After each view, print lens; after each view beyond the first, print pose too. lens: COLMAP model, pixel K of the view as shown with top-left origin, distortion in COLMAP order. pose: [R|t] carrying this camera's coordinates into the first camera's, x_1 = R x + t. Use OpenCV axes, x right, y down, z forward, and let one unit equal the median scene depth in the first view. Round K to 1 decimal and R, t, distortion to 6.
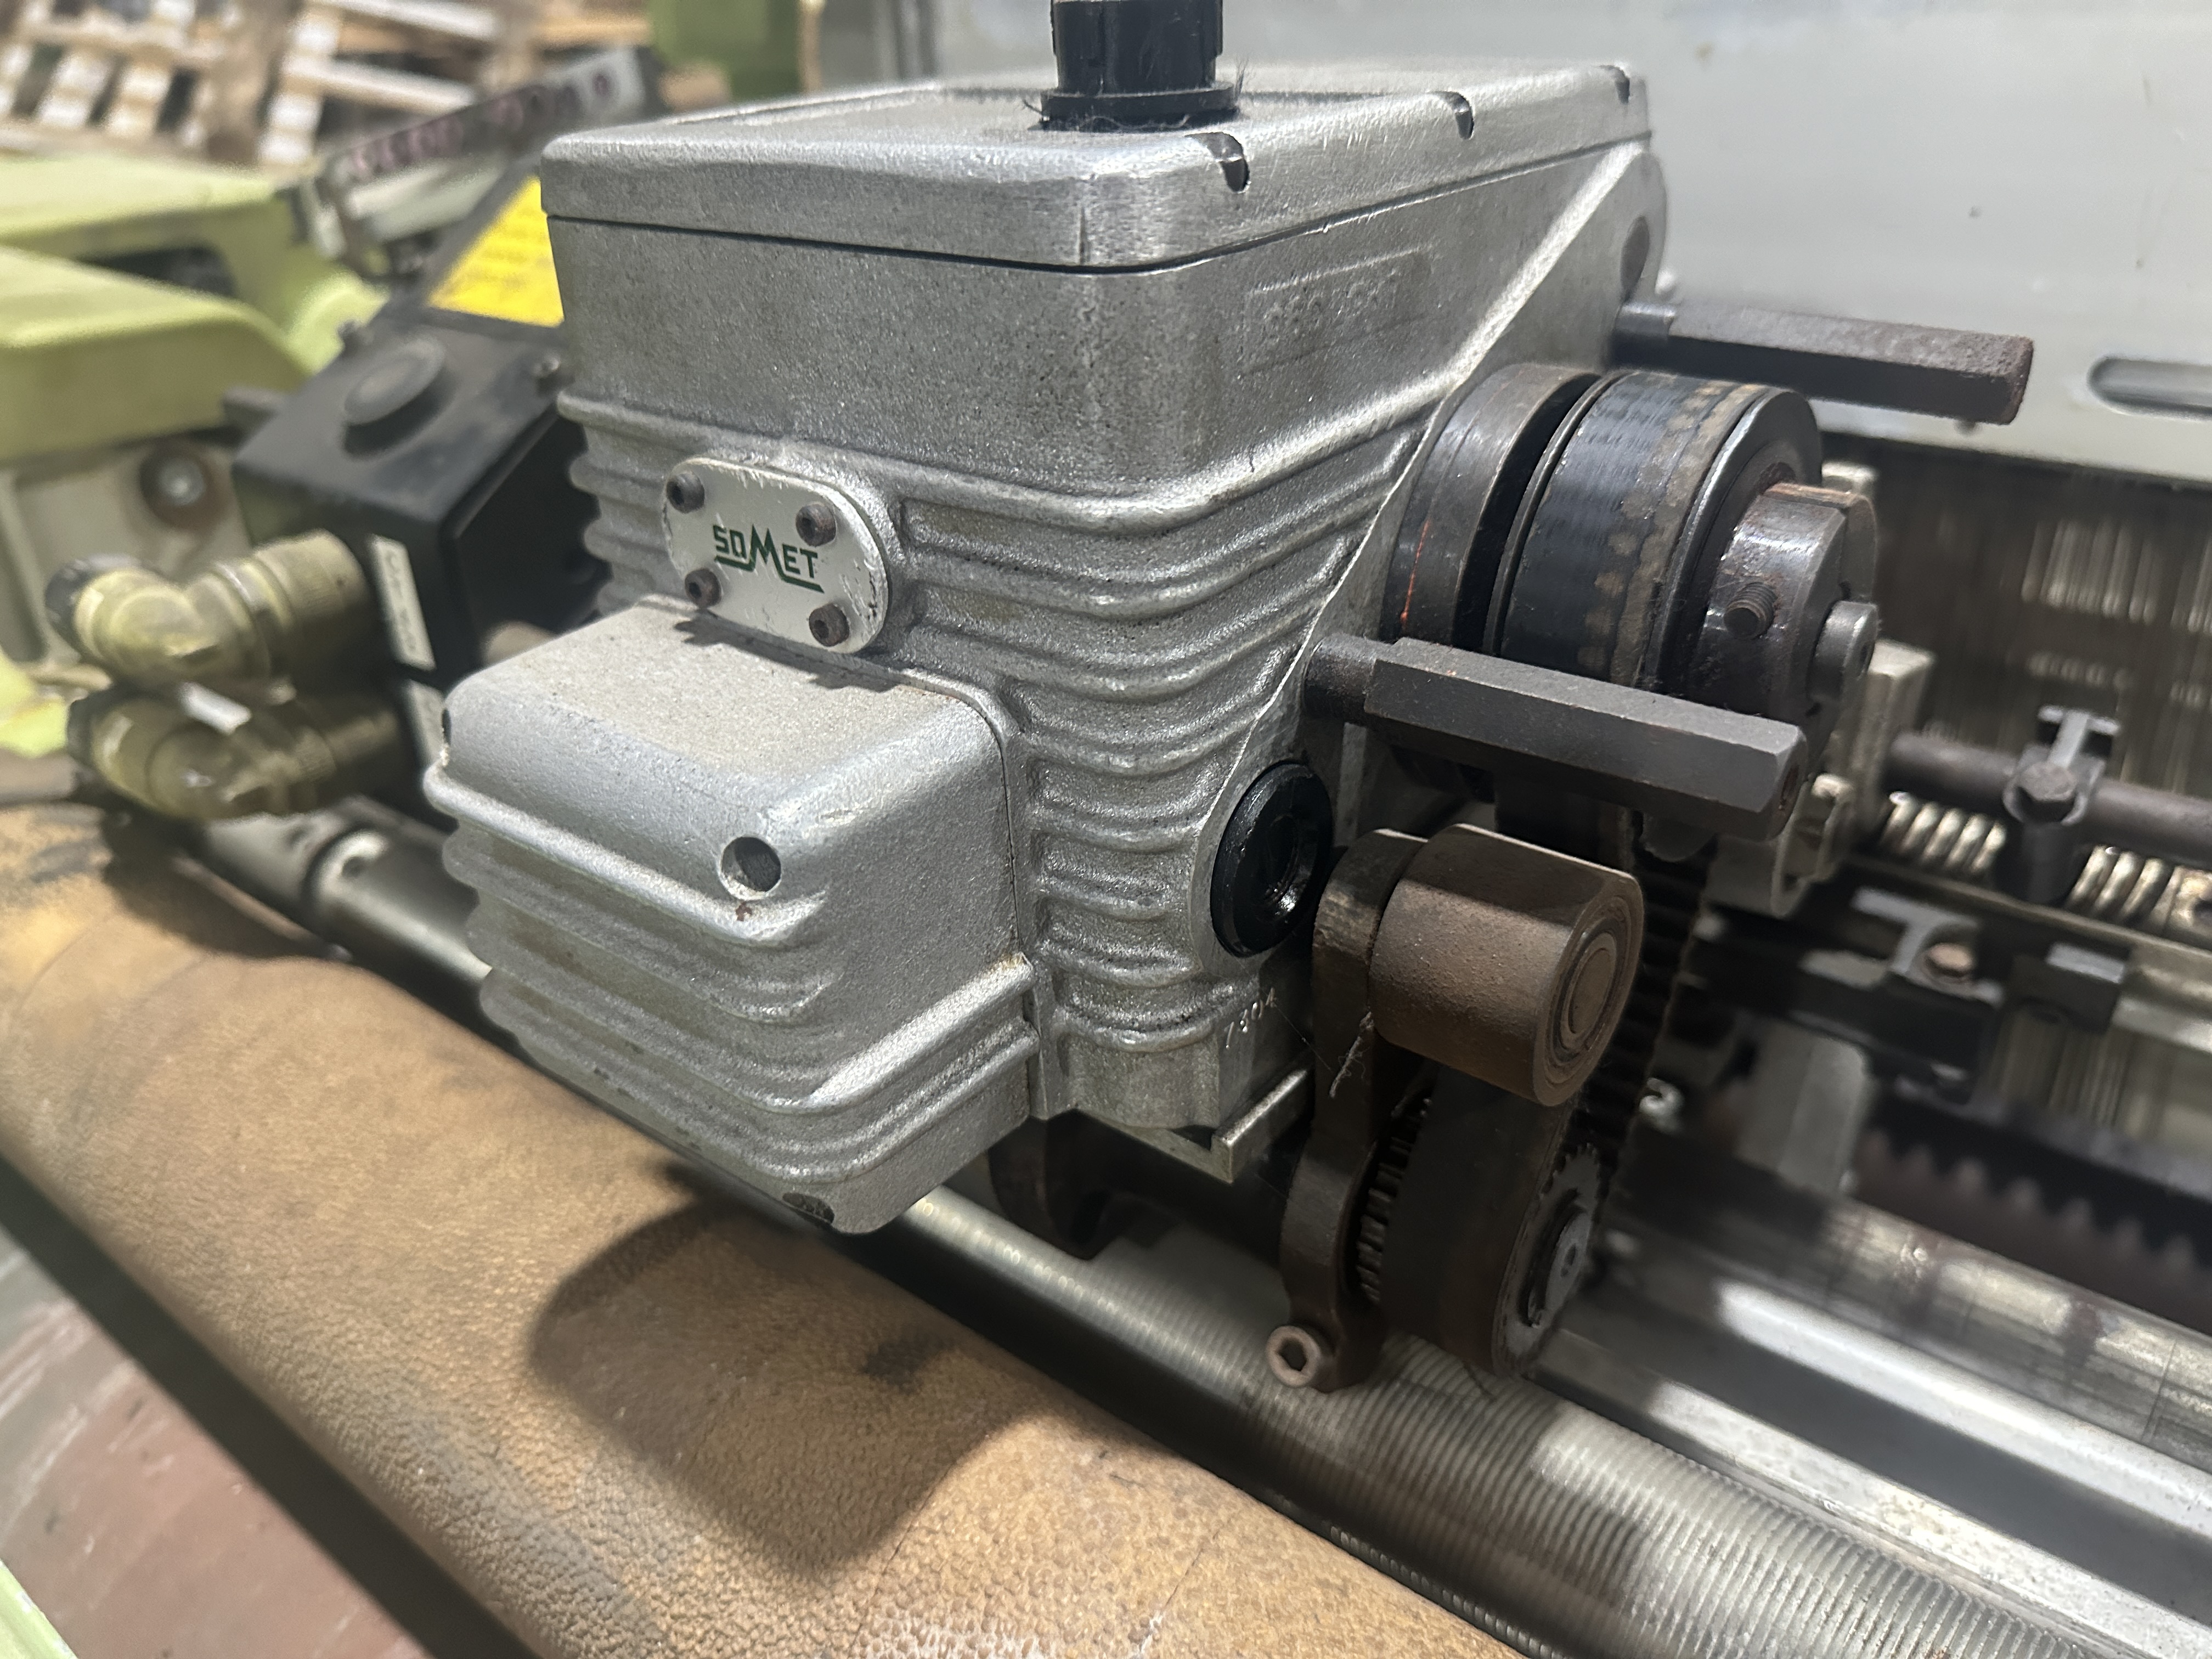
lens RADIAL K [[1563.5, 0, 1114.7], [0, 1563.5, 828.9], [0, 0, 1]] dist [0.065603, -0.088252]
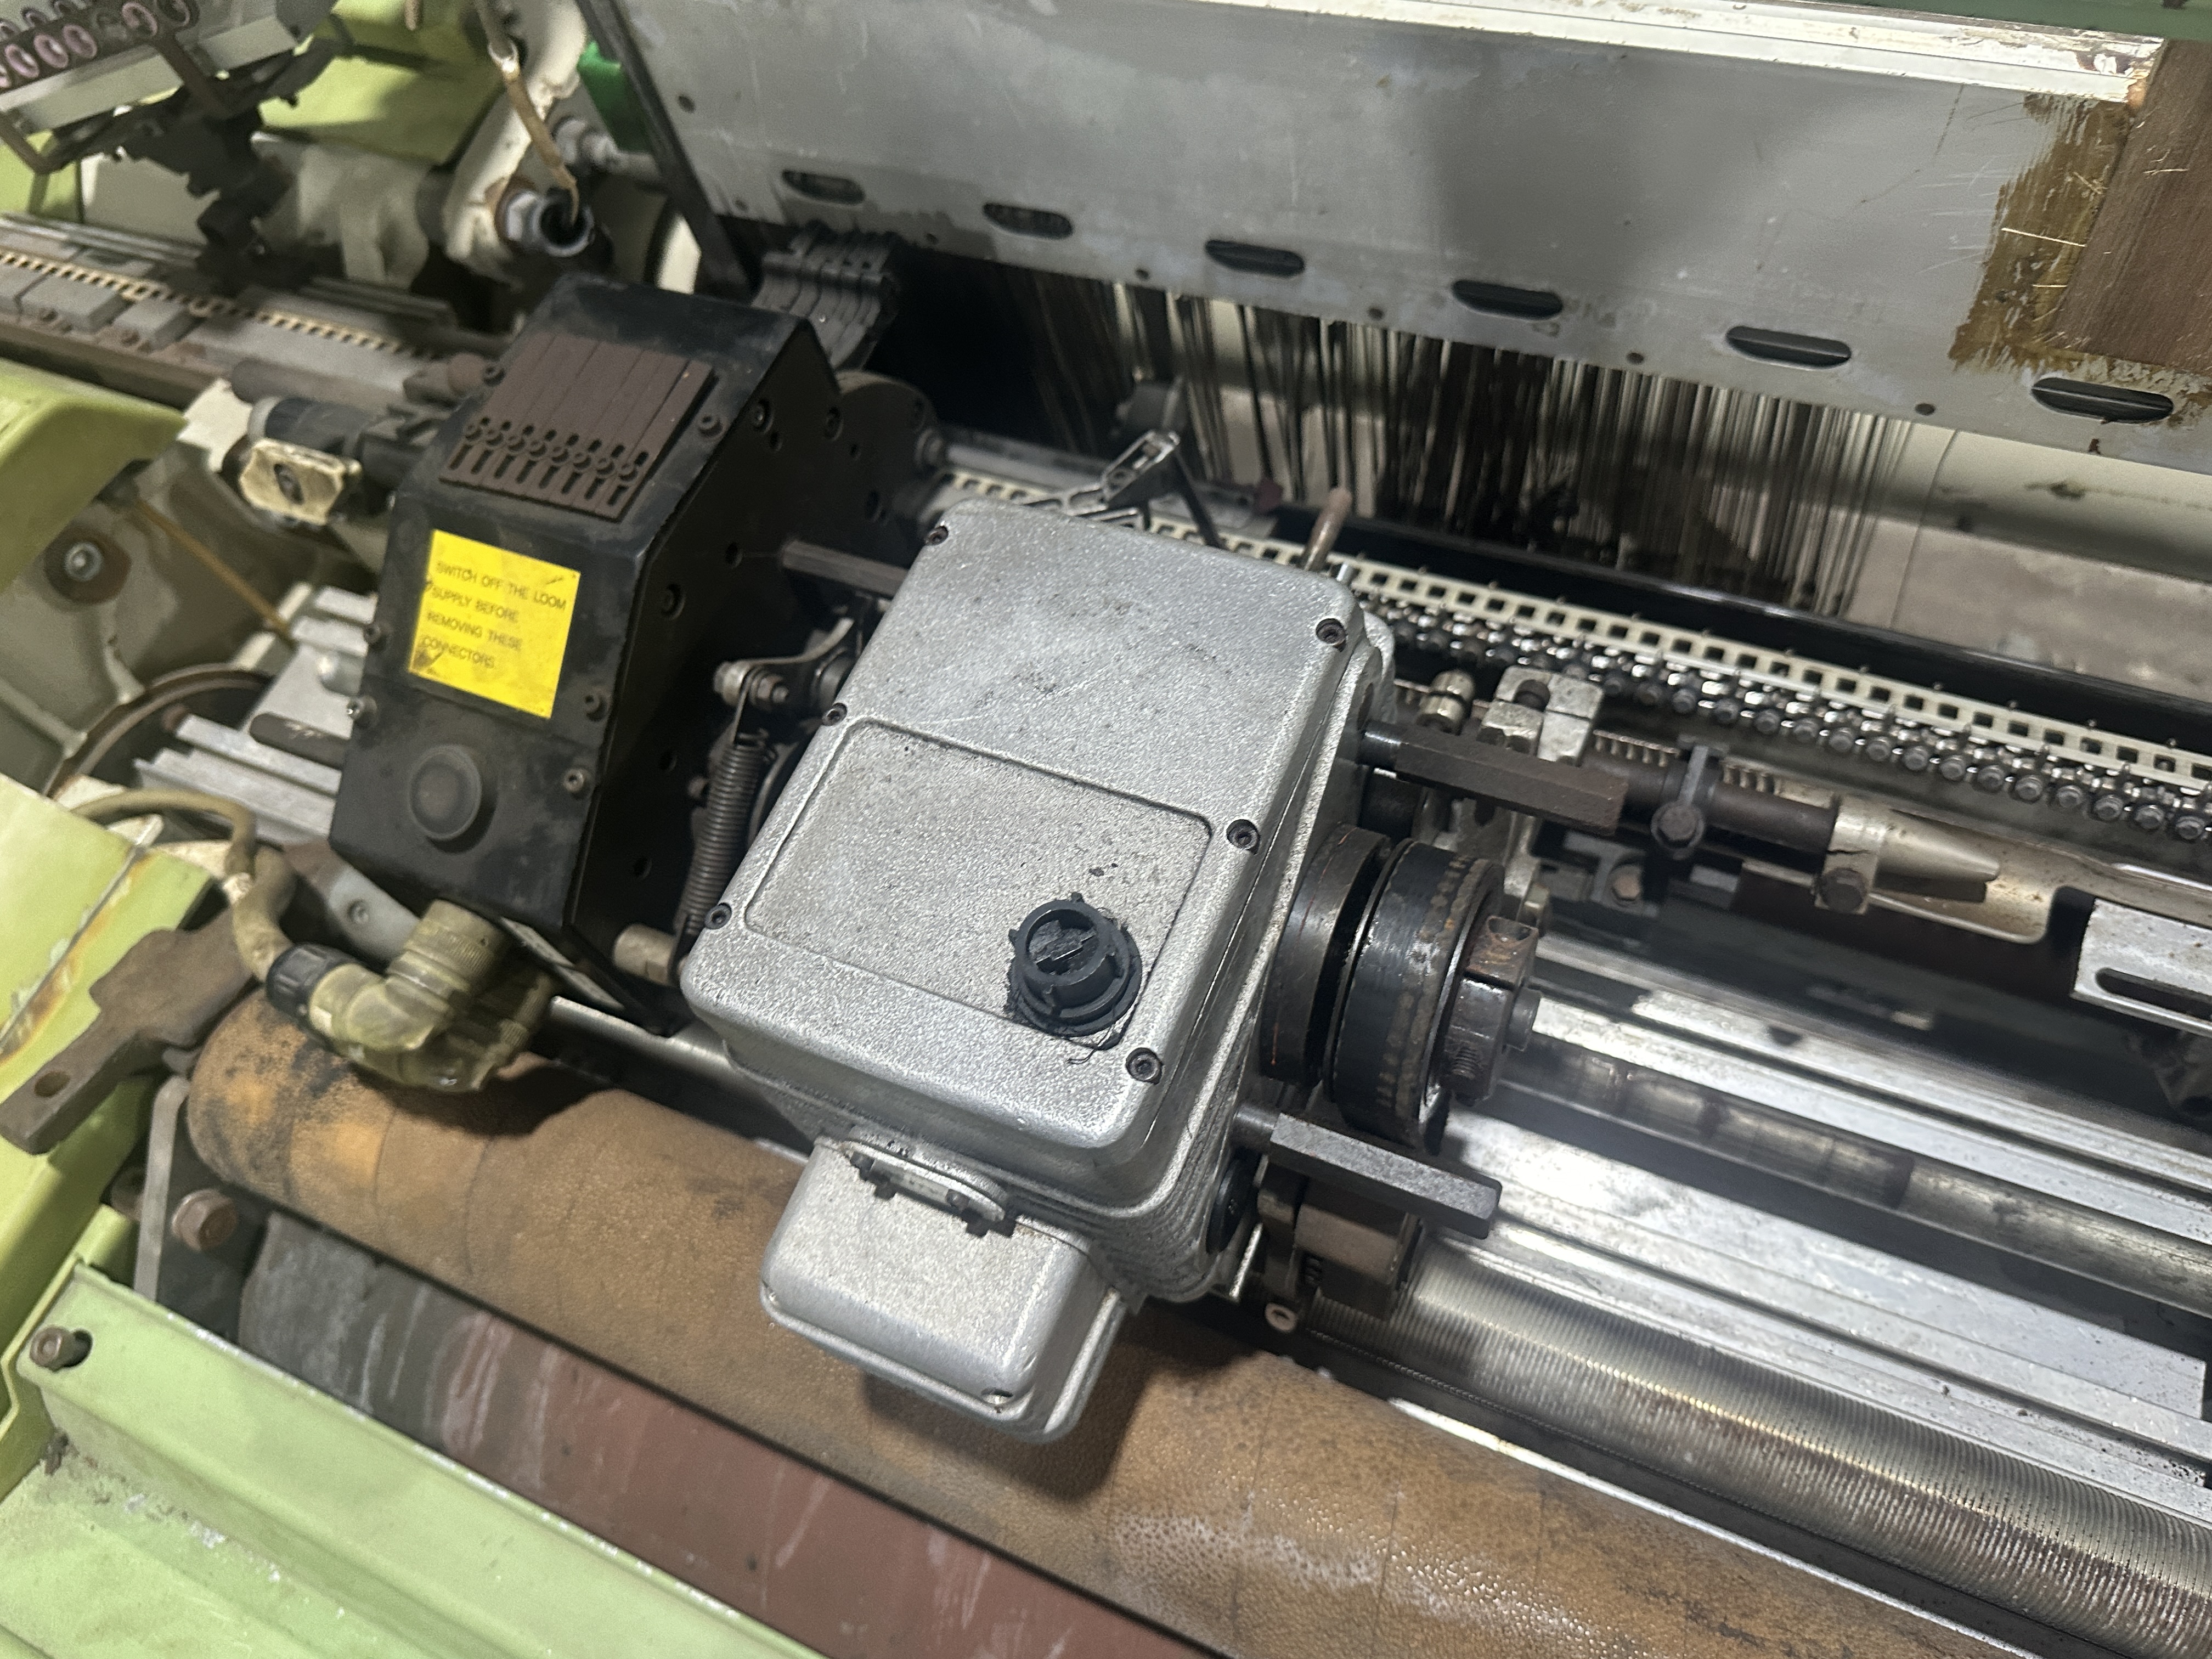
lens RADIAL K [[1563.5, 0, 1114.7], [0, 1563.5, 828.9], [0, 0, 1]] dist [0.065603, -0.088252]
pose [[0.961101, -0.276032, 0.009585, 0.073060], [0.233196, 0.829572, 0.507375, -1.253981], [-0.148004, -0.485403, 0.861672, -0.318027]]
